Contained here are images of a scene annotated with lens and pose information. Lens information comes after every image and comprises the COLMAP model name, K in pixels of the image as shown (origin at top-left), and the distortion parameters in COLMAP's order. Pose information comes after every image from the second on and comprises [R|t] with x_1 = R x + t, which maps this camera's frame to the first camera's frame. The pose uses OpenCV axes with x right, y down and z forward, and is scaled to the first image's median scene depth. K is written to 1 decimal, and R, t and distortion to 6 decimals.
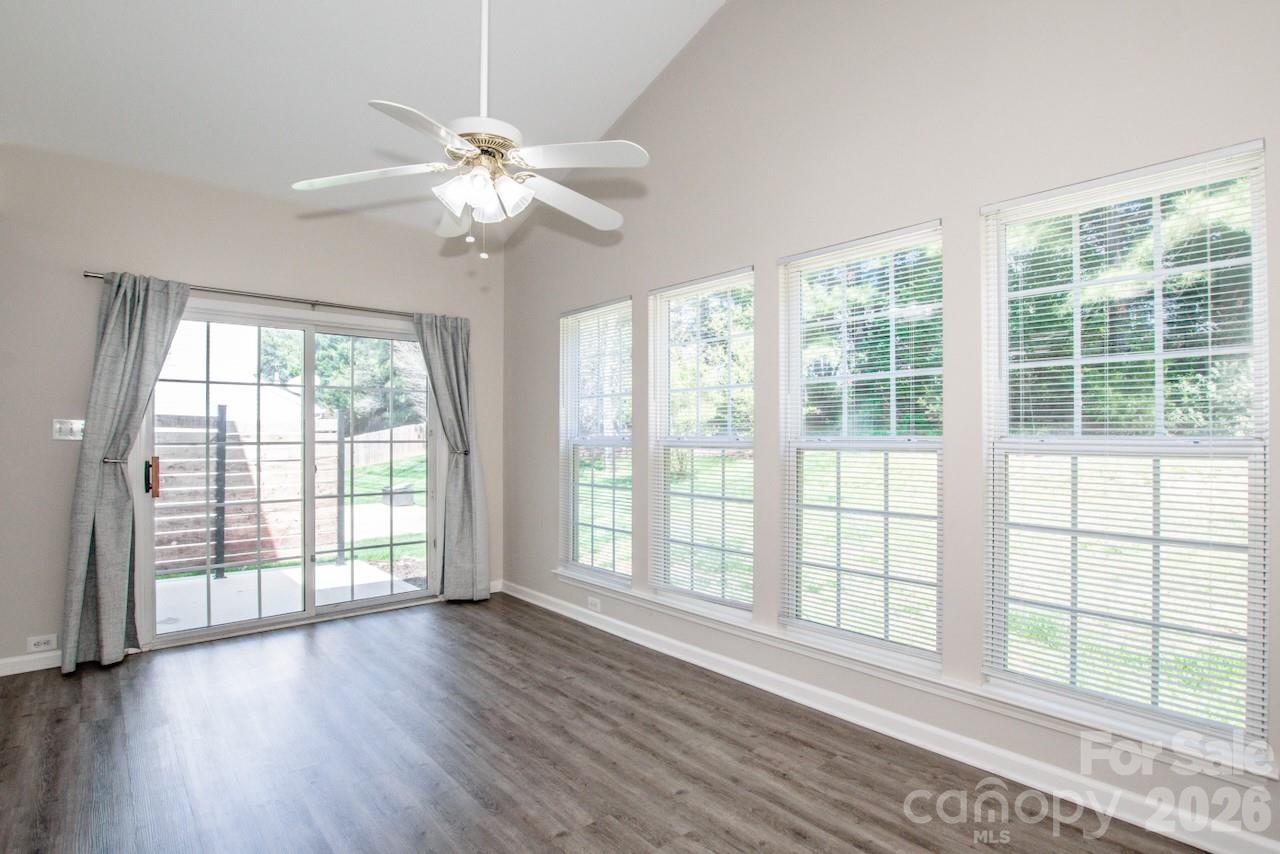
lens RADIAL K [[638.0, 0, 640.0], [0, 638.0, 427.0], [0, 0, 1]] dist [-0.003027, -0.000277]
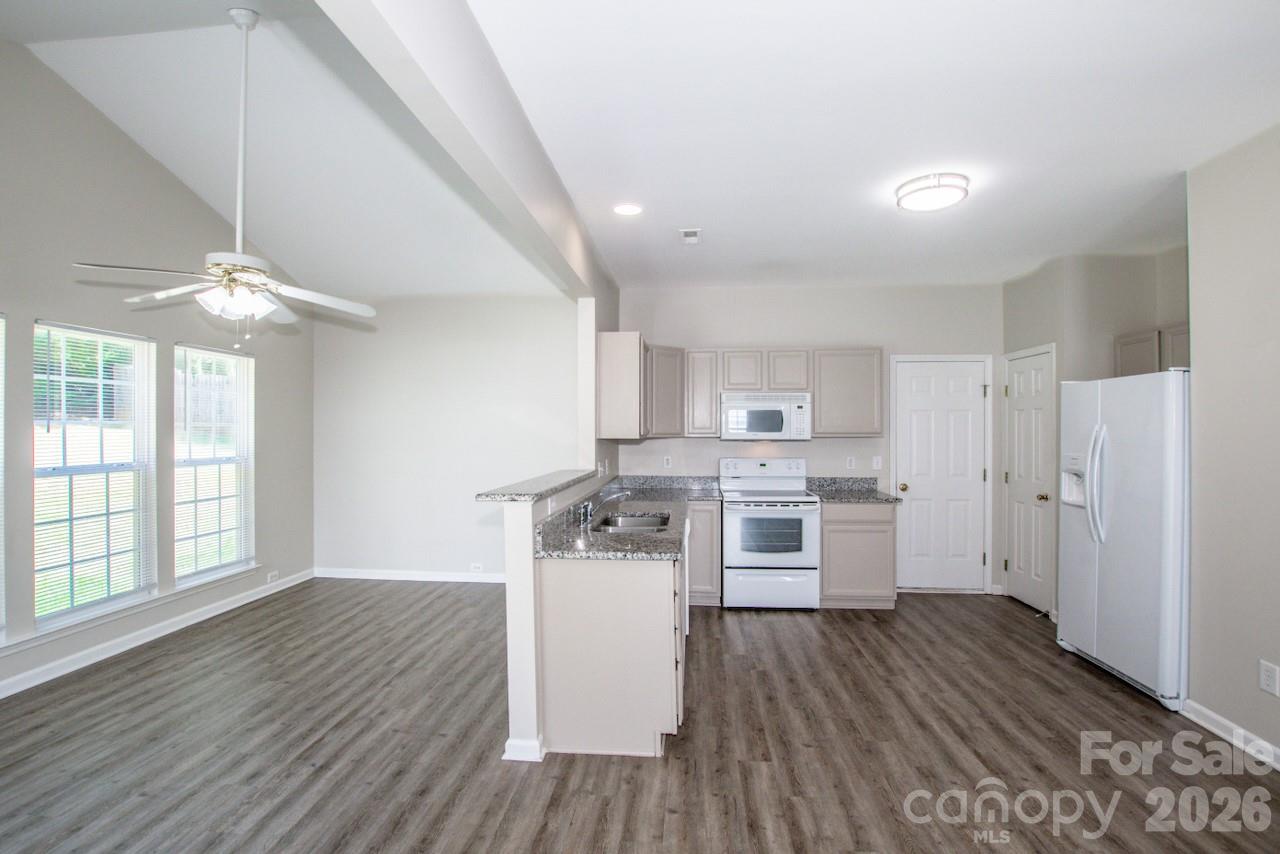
lens RADIAL K [[621.3, 0, 640.0], [0, 621.3, 427.0], [0, 0, 1]] dist [-0.011395, 0.000471]
pose [[-0.694824, 0.007014, 0.719145, -1.613523], [-0.009038, 0.999788, -0.018482, -0.056633], [-0.719123, -0.019341, -0.694614, 1.159064]]
